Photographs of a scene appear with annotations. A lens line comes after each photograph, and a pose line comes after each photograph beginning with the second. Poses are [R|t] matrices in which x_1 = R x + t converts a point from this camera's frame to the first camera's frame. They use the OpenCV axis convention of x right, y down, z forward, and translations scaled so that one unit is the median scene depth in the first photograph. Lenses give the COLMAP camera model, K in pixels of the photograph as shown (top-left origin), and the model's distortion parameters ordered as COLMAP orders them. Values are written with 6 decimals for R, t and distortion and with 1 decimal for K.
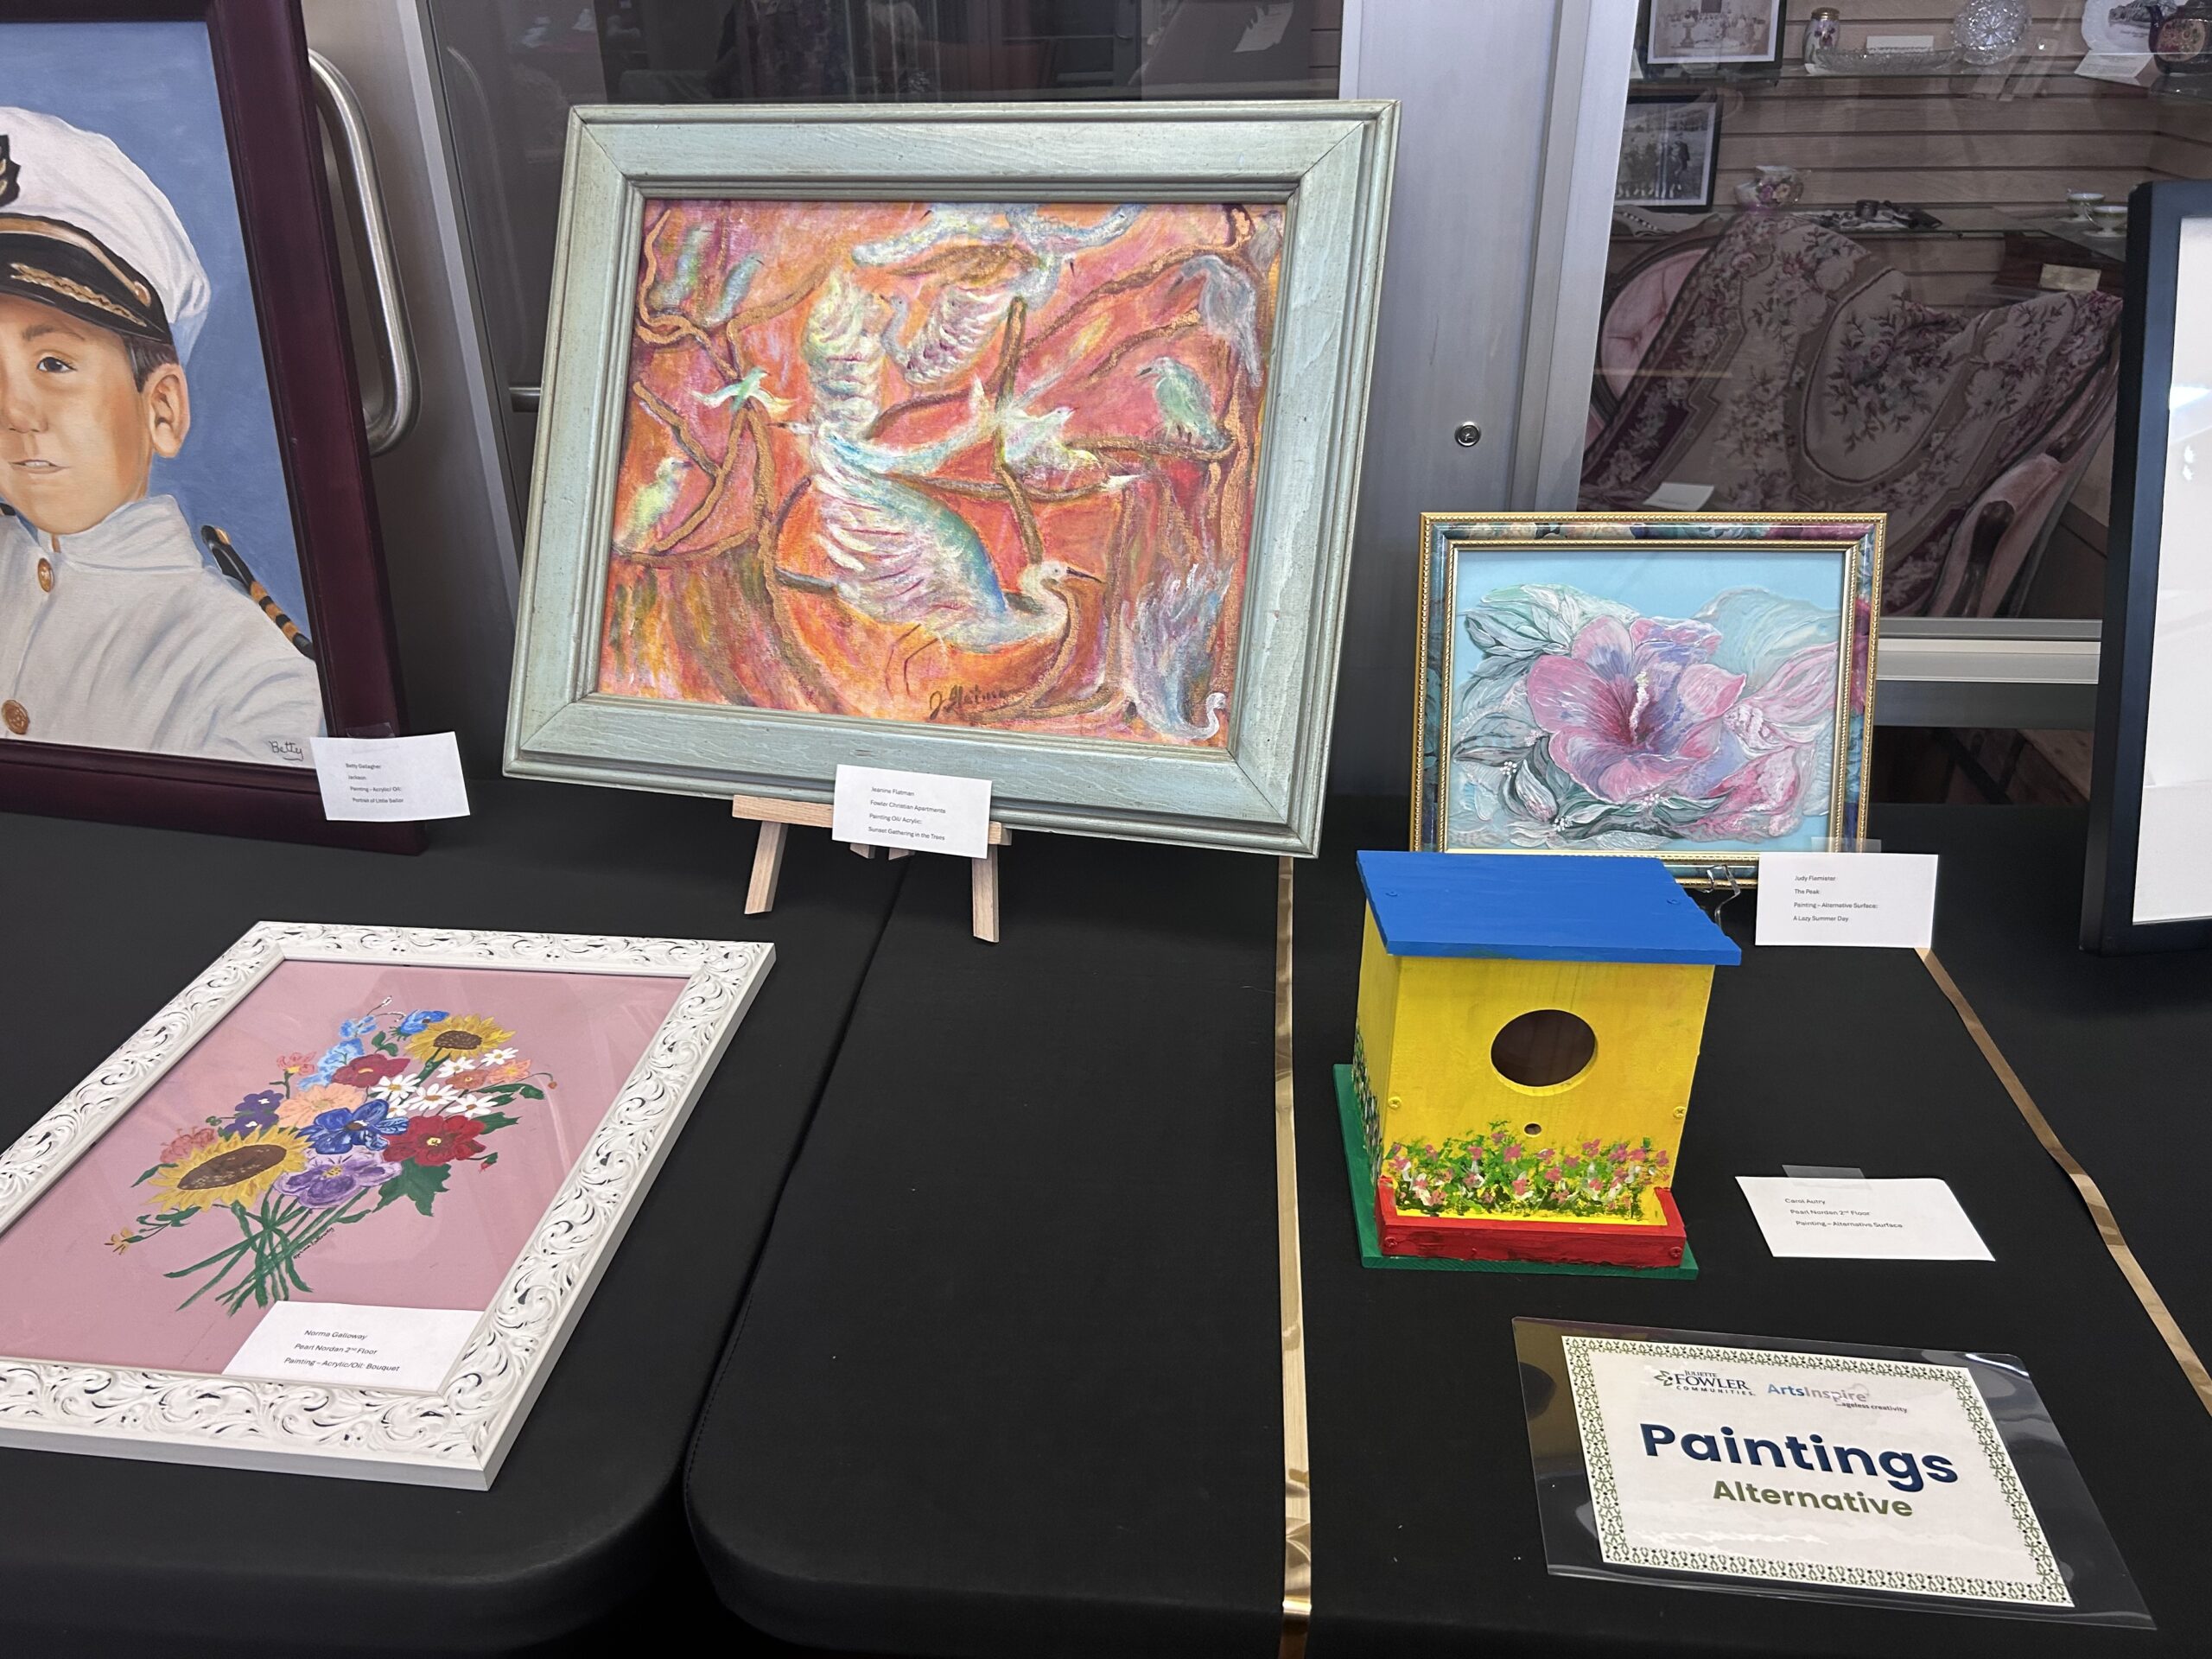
lens RADIAL K [[1682.6, 0, 1106.0], [0, 1682.6, 829.5], [0, 0, 1]] dist [0.055159, -0.057837]
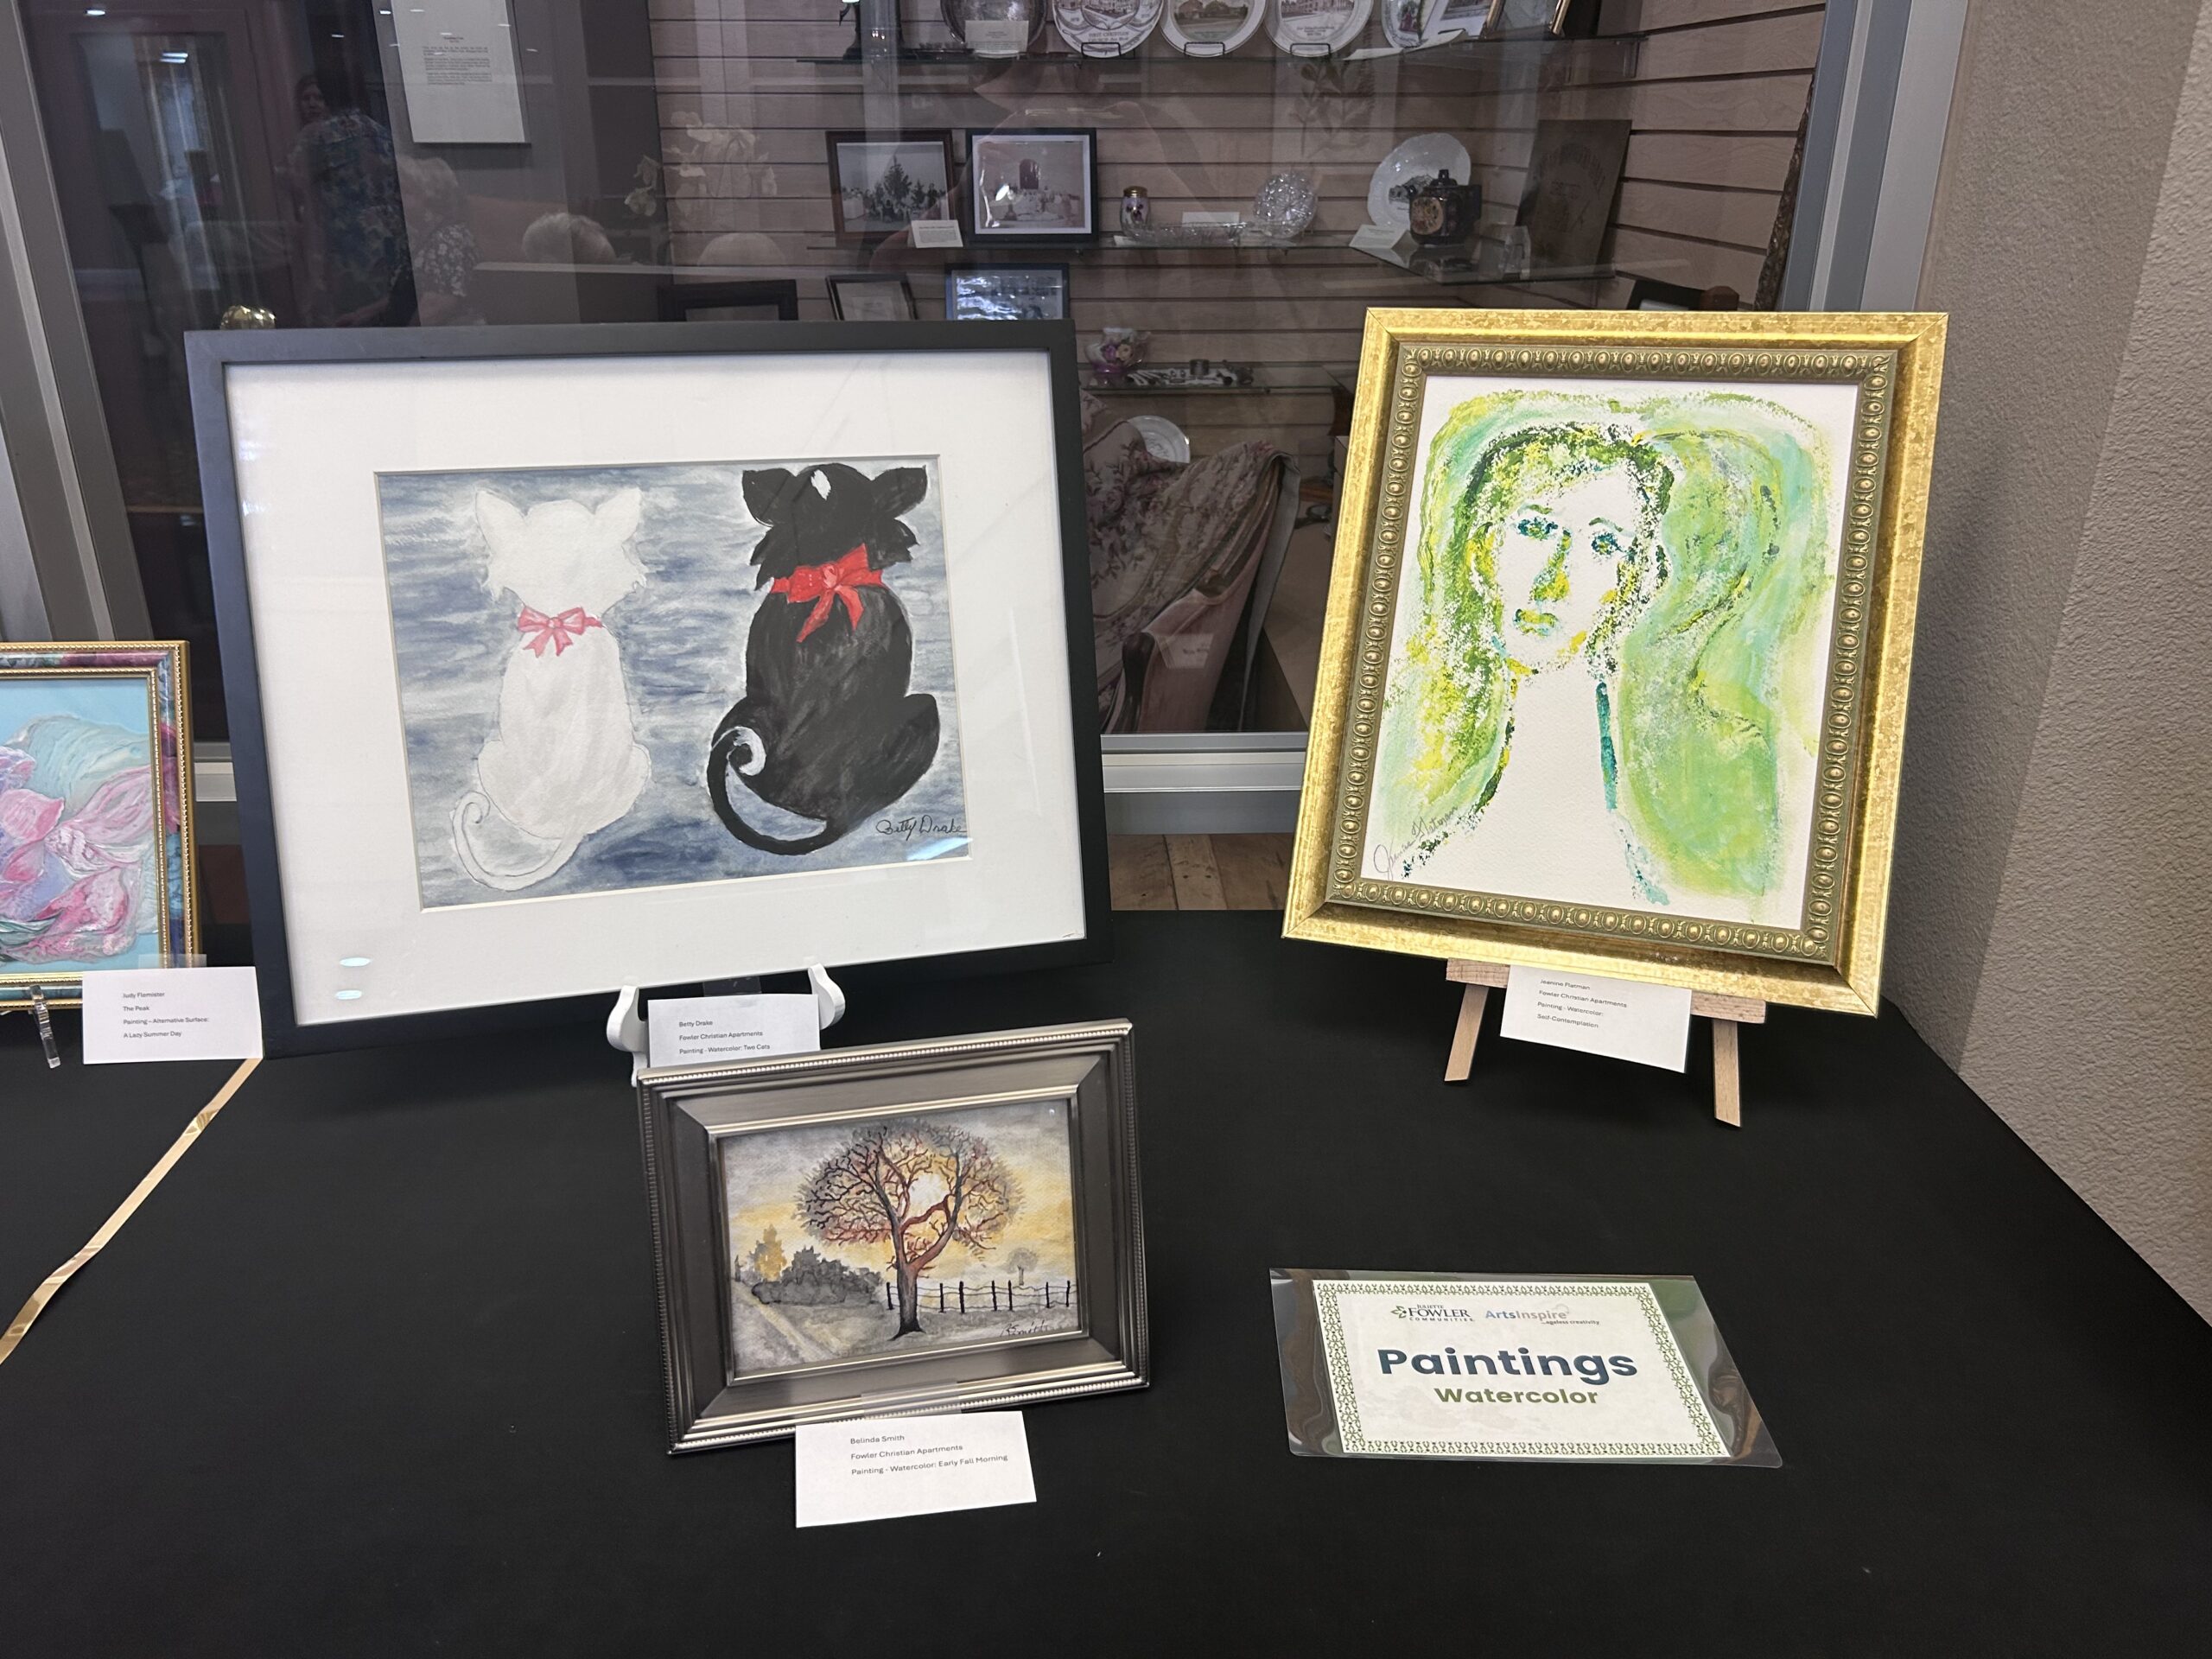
lens RADIAL K [[1704.5, 0, 1103.8], [0, 1704.5, 801.7], [0, 0, 1]] dist [0.058568, -0.065991]
pose [[0.992625, -0.032121, 0.116892, 0.218003], [0.043882, 0.994073, -0.099470, 0.010421], [-0.113004, 0.103866, 0.988151, -0.025305]]
